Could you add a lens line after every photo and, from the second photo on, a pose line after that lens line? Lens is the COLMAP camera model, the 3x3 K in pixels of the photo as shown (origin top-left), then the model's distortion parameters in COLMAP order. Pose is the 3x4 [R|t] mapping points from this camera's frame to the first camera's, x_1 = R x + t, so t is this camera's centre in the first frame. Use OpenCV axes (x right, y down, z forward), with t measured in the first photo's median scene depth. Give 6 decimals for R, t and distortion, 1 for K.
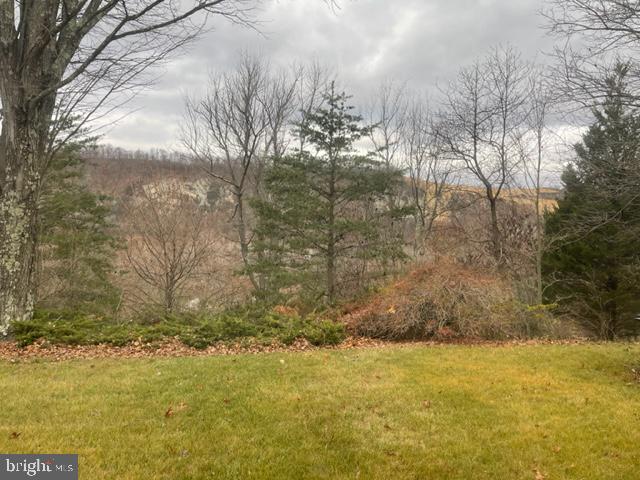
lens RADIAL K [[482.4, 0, 324.0], [0, 482.4, 240.6], [0, 0, 1]] dist [0.094612, -0.124746]
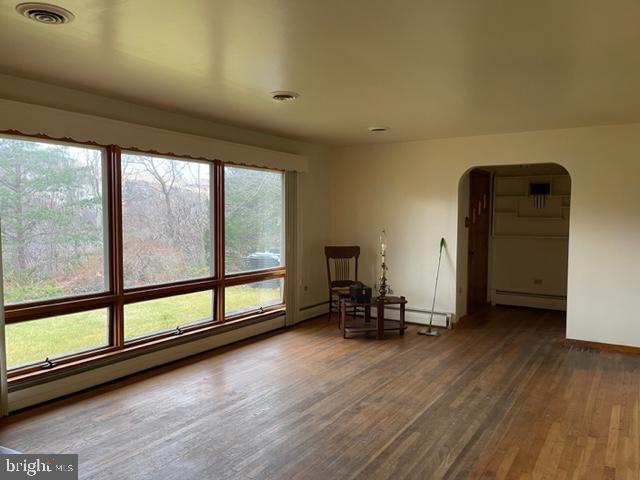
lens RADIAL K [[482.4, 0, 324.0], [0, 482.4, 240.6], [0, 0, 1]] dist [0.094612, -0.124746]
pose [[0.800861, -0.054476, 0.596367, -0.106793], [0.039157, 0.998486, 0.038624, 0.010539], [-0.597569, -0.007580, 0.801782, -0.314577]]
